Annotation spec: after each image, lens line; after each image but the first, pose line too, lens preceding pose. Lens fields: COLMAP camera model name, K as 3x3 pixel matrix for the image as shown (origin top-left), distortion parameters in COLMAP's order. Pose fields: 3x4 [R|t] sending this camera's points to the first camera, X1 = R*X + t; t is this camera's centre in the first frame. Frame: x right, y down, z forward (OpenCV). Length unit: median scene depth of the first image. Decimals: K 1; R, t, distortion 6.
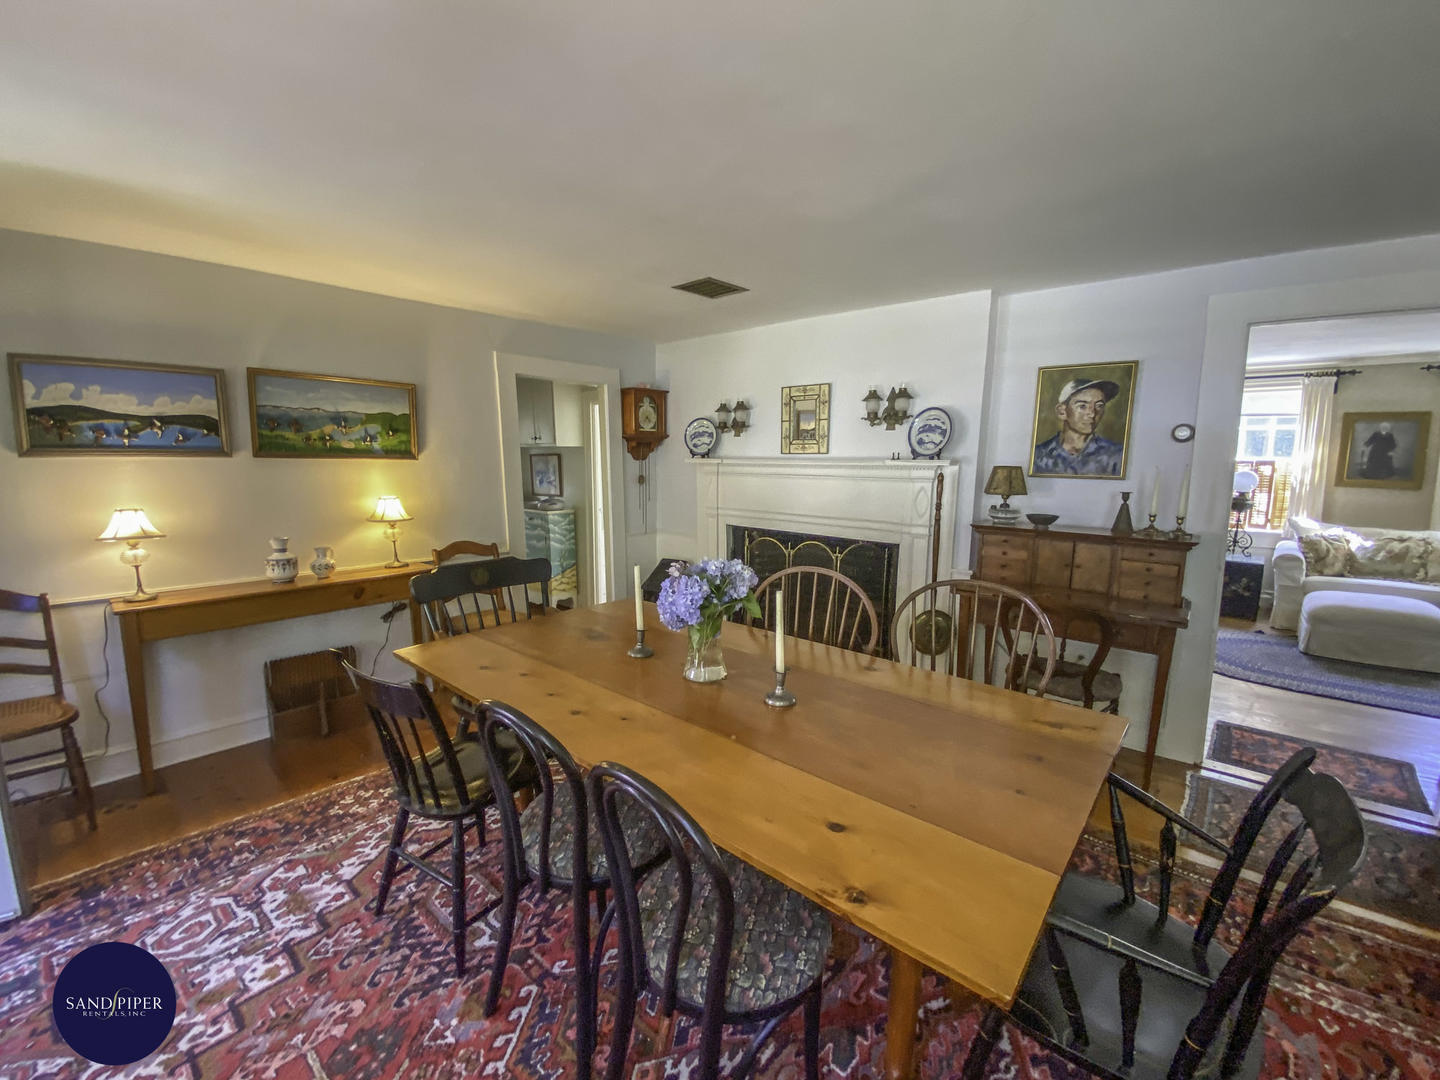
lens RADIAL K [[593.7, 0, 715.0], [0, 593.7, 537.4], [0, 0, 1]] dist [0.017954, -0.018773]
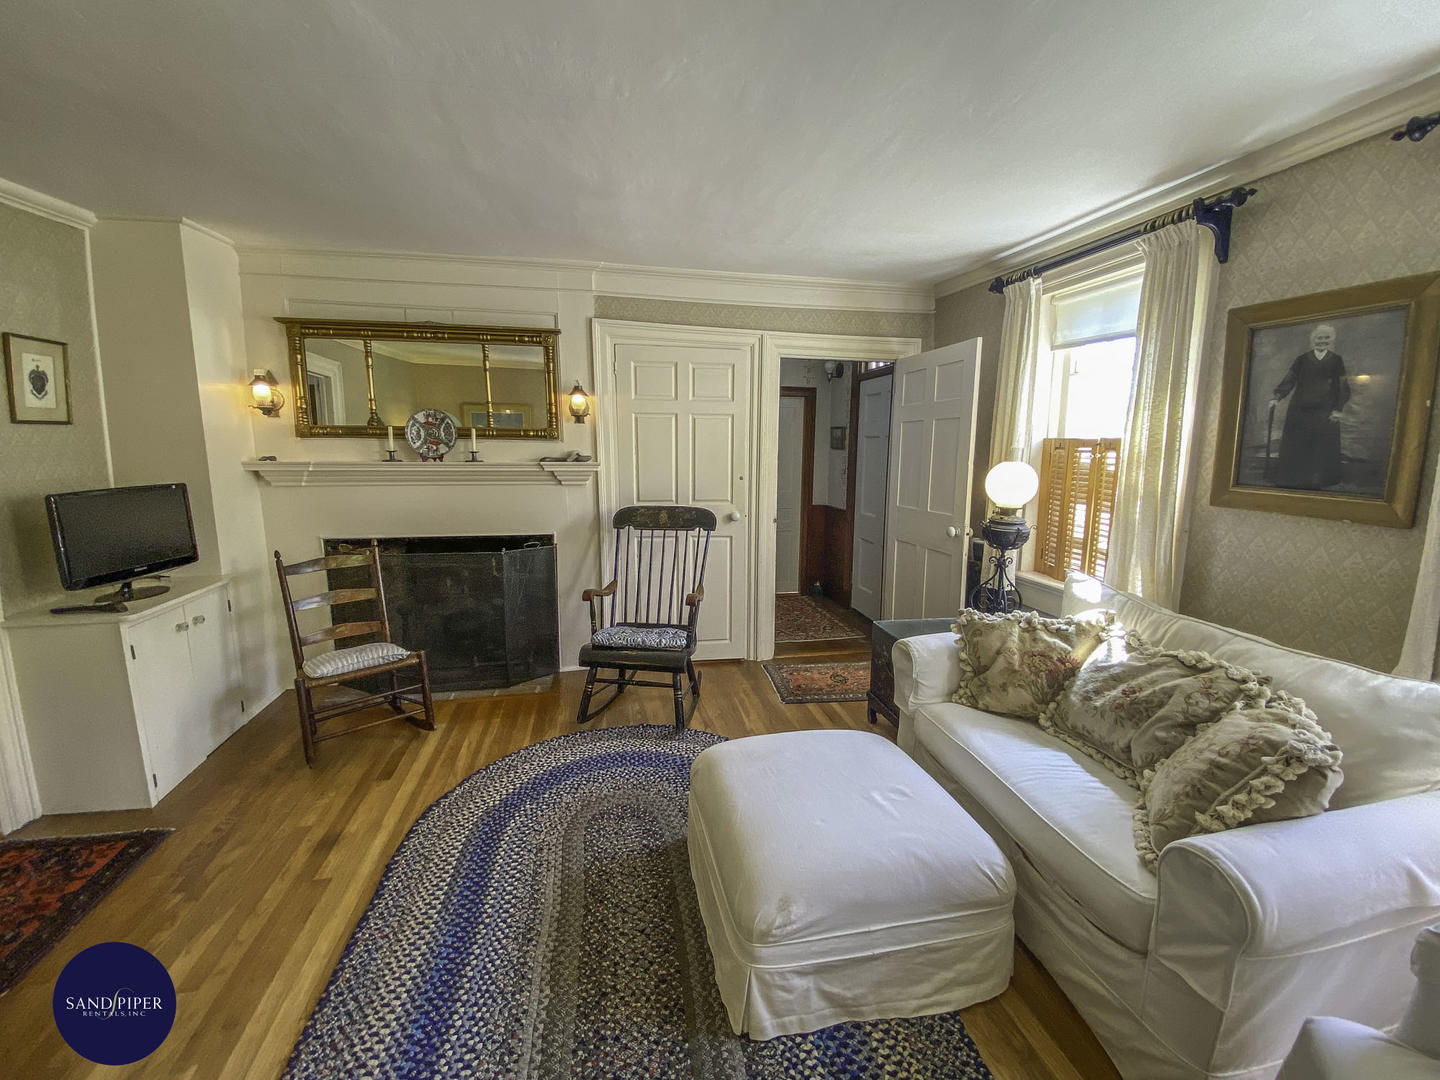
lens RADIAL K [[593.7, 0, 715.0], [0, 593.7, 537.4], [0, 0, 1]] dist [0.017954, -0.018773]
pose [[0.810869, 0.100180, -0.576589, 1.048579], [-0.086499, 0.994934, 0.051220, -0.059386], [0.578800, 0.008342, 0.815427, 0.513575]]
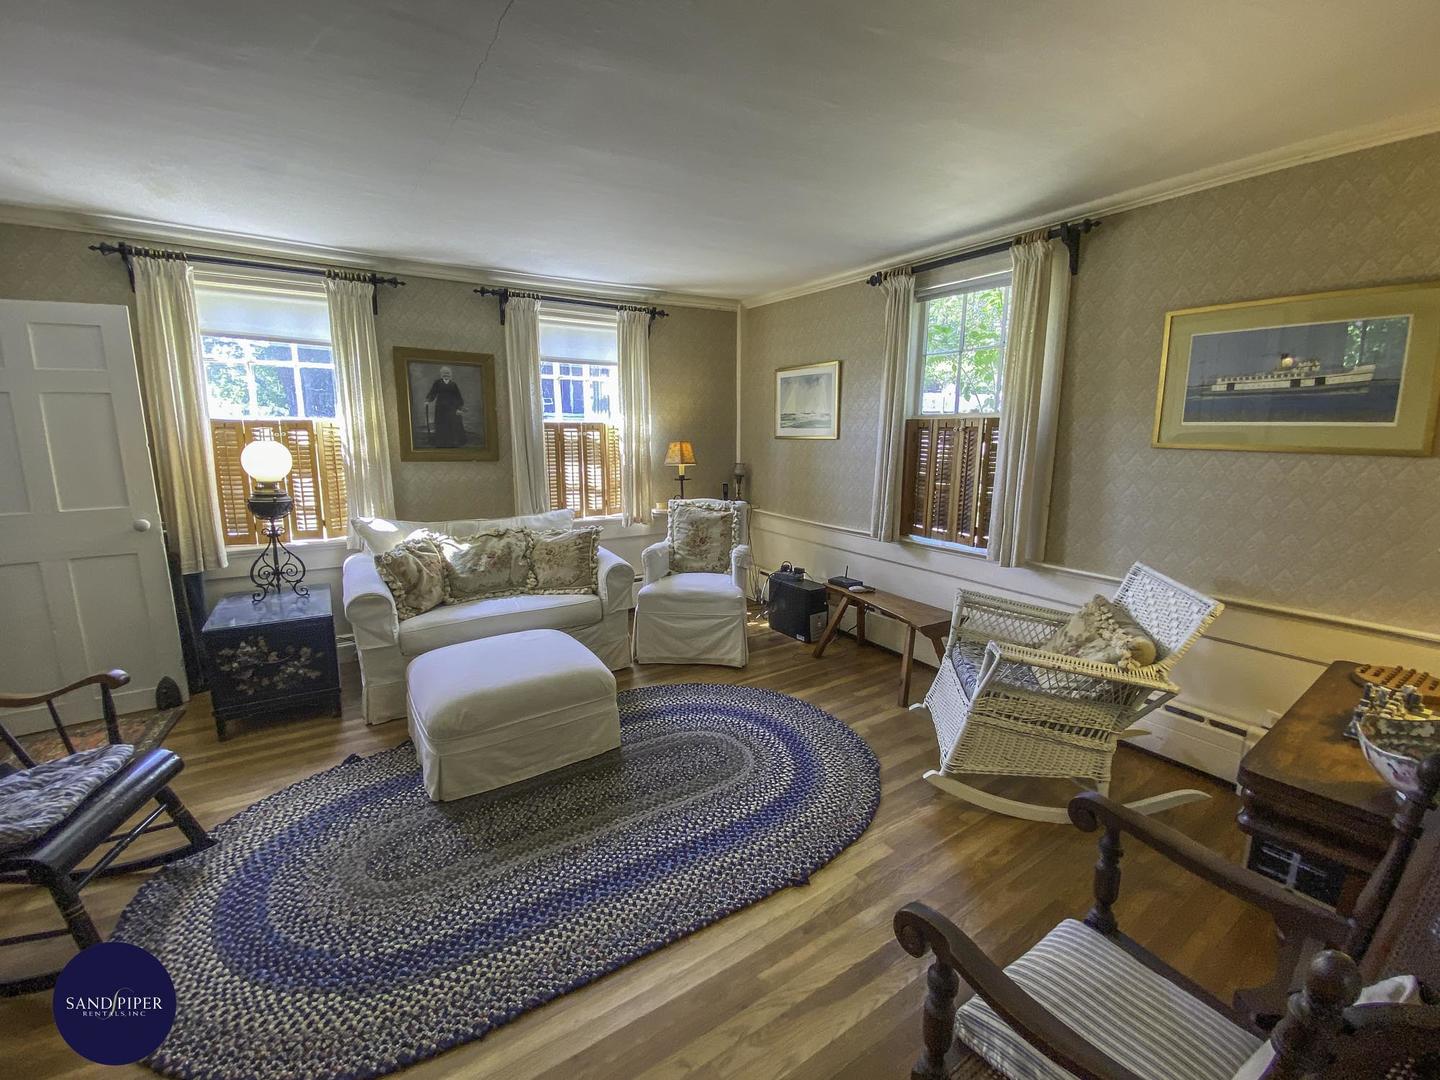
lens RADIAL K [[593.7, 0, 715.0], [0, 593.7, 537.4], [0, 0, 1]] dist [0.017954, -0.018773]
pose [[0.244487, -0.172419, 0.954200, 0.502606], [0.115252, 0.982255, 0.147958, -0.063292], [-0.962779, 0.073800, 0.260020, 0.517073]]
